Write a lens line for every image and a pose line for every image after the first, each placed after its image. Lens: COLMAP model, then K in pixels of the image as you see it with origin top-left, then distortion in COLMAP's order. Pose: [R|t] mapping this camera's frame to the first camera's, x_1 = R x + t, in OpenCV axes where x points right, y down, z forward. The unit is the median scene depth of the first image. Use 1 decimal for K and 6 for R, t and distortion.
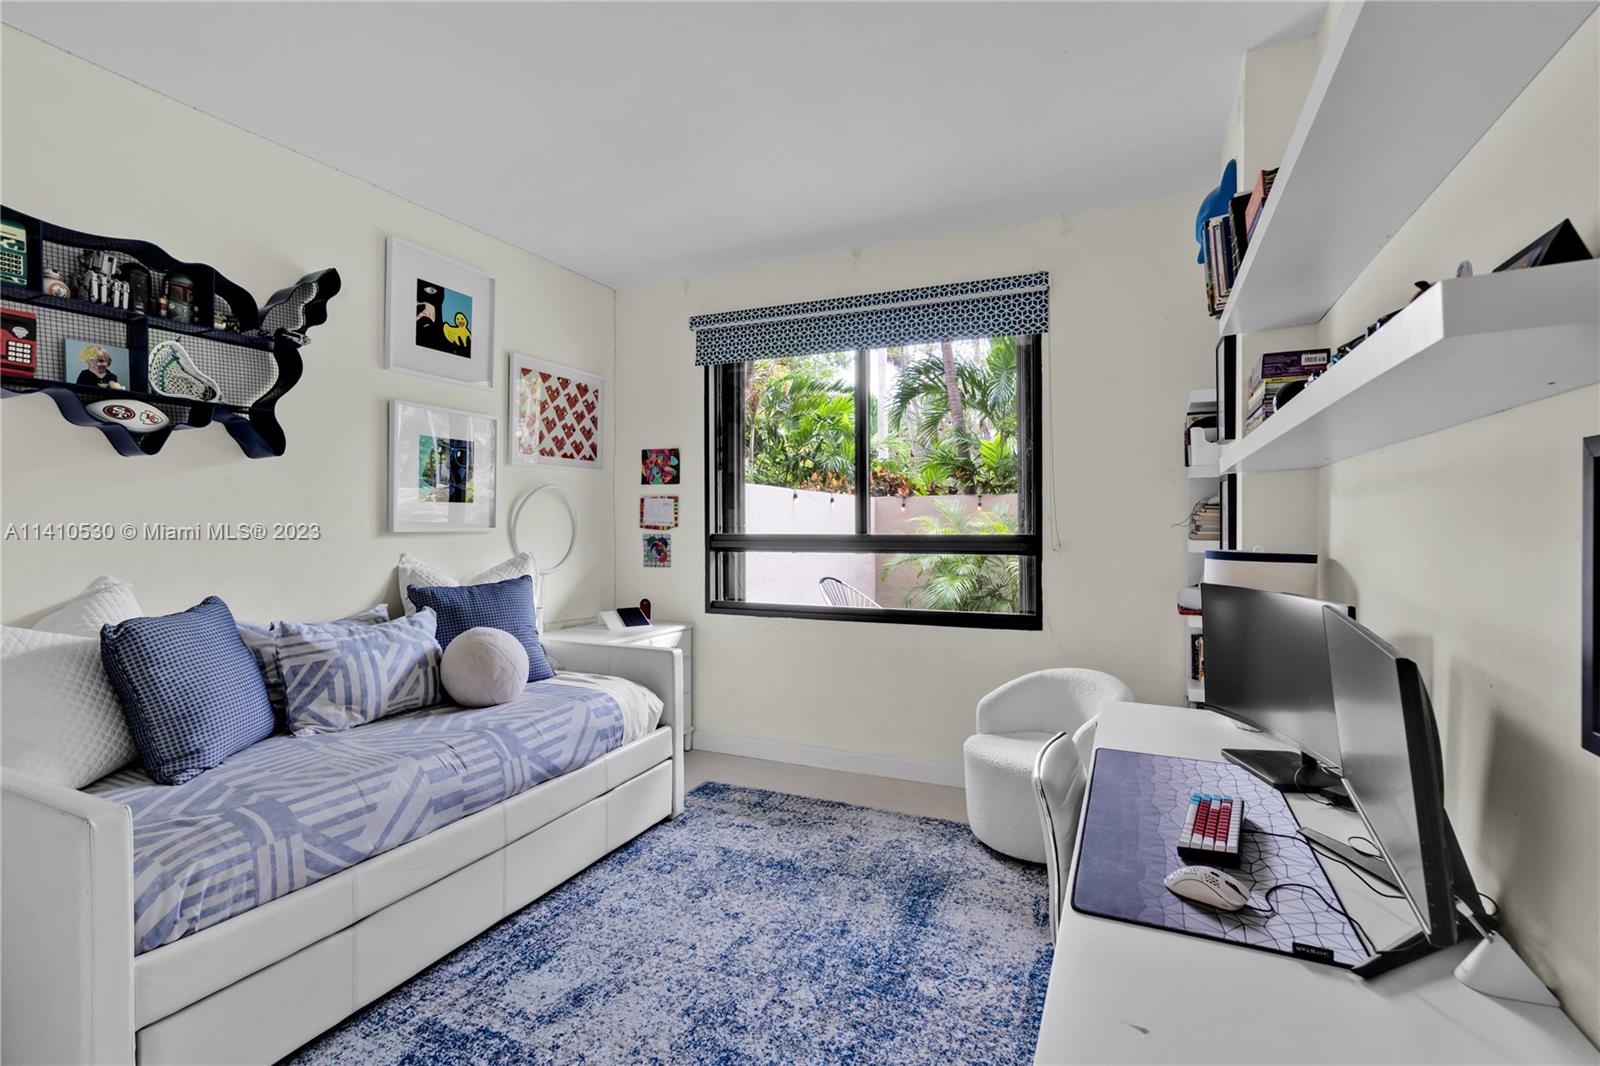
lens RADIAL K [[765.8, 0, 799.3], [0, 765.8, 524.9], [0, 0, 1]] dist [-0.000655, 0.001425]
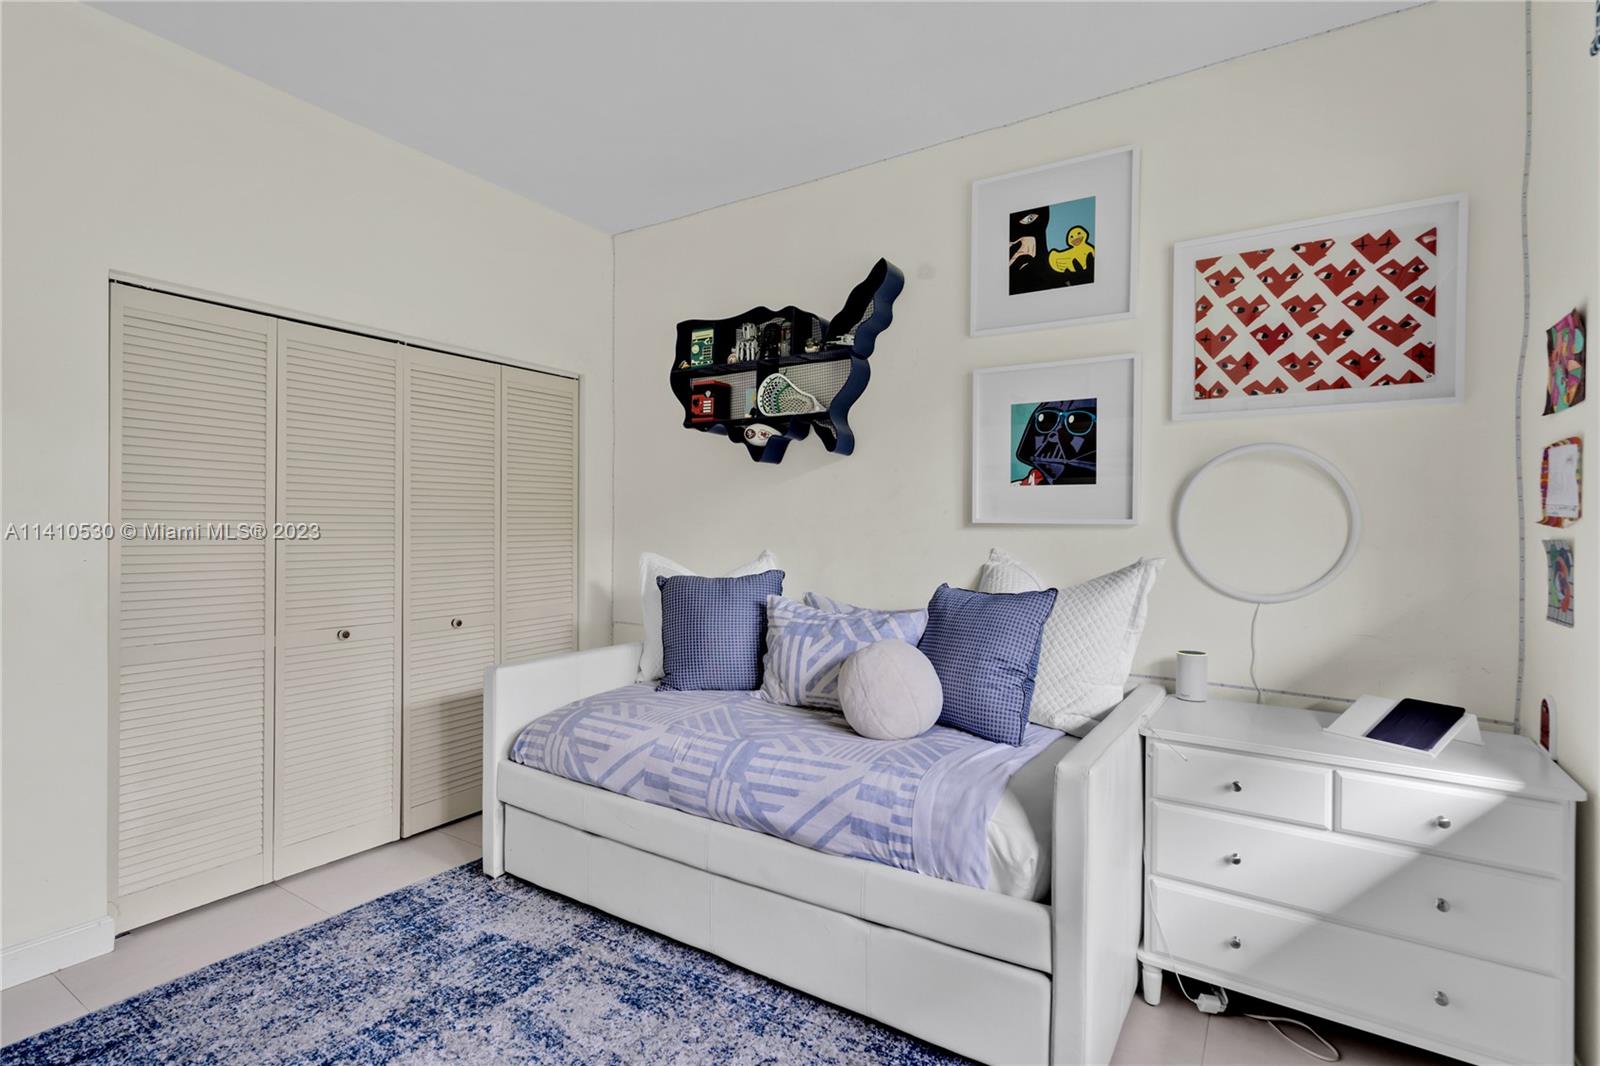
lens RADIAL K [[765.8, 0, 801.4], [0, 765.8, 529.1], [0, 0, 1]] dist [-0.000655, 0.001425]
pose [[-0.155749, 0.003103, -0.987792, 0.344448], [-0.013579, 0.999894, 0.005282, 0.013846], [0.987703, 0.014236, -0.155690, 0.908853]]
